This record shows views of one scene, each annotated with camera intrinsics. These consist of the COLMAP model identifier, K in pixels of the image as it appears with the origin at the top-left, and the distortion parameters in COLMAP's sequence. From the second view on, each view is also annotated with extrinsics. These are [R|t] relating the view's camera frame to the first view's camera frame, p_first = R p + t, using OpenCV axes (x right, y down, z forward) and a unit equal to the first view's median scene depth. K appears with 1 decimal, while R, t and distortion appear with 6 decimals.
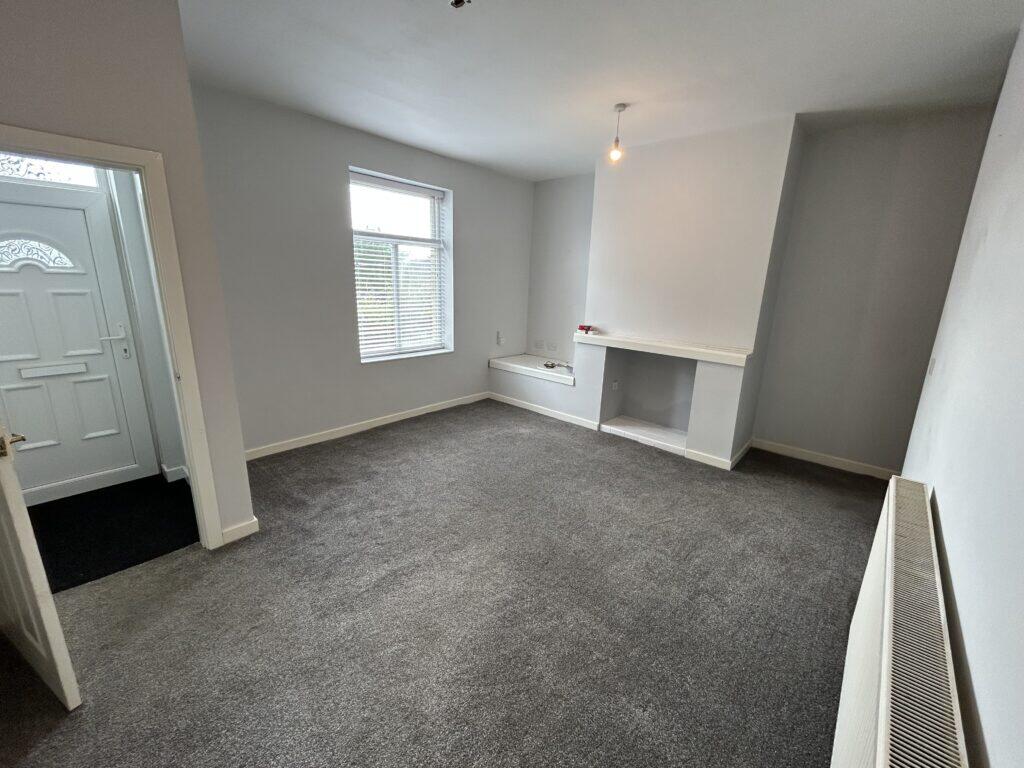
lens RADIAL K [[417.0, 0, 509.9], [0, 417.0, 383.3], [0, 0, 1]] dist [0.003293, 0.000649]
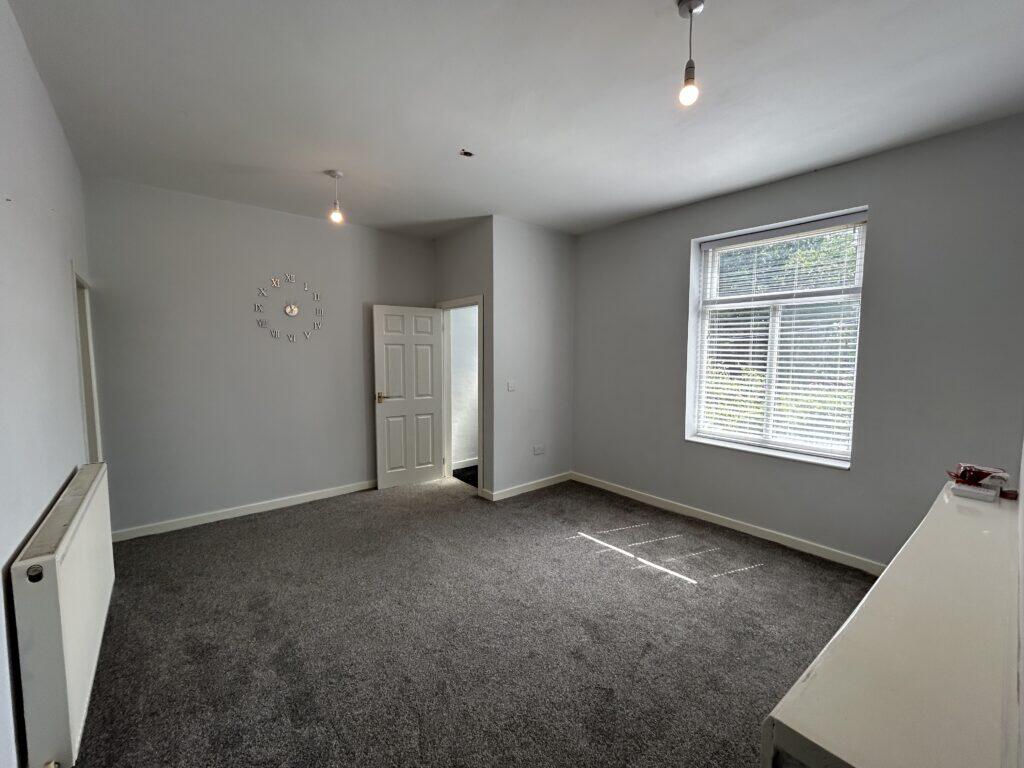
lens RADIAL K [[417.0, 0, 509.9], [0, 417.0, 383.3], [0, 0, 1]] dist [0.003293, 0.000649]
pose [[-0.140325, 0.041100, -0.989252, 0.745395], [-0.245435, 0.966510, 0.074970, -0.174956], [0.959203, 0.253318, -0.125538, 0.875206]]
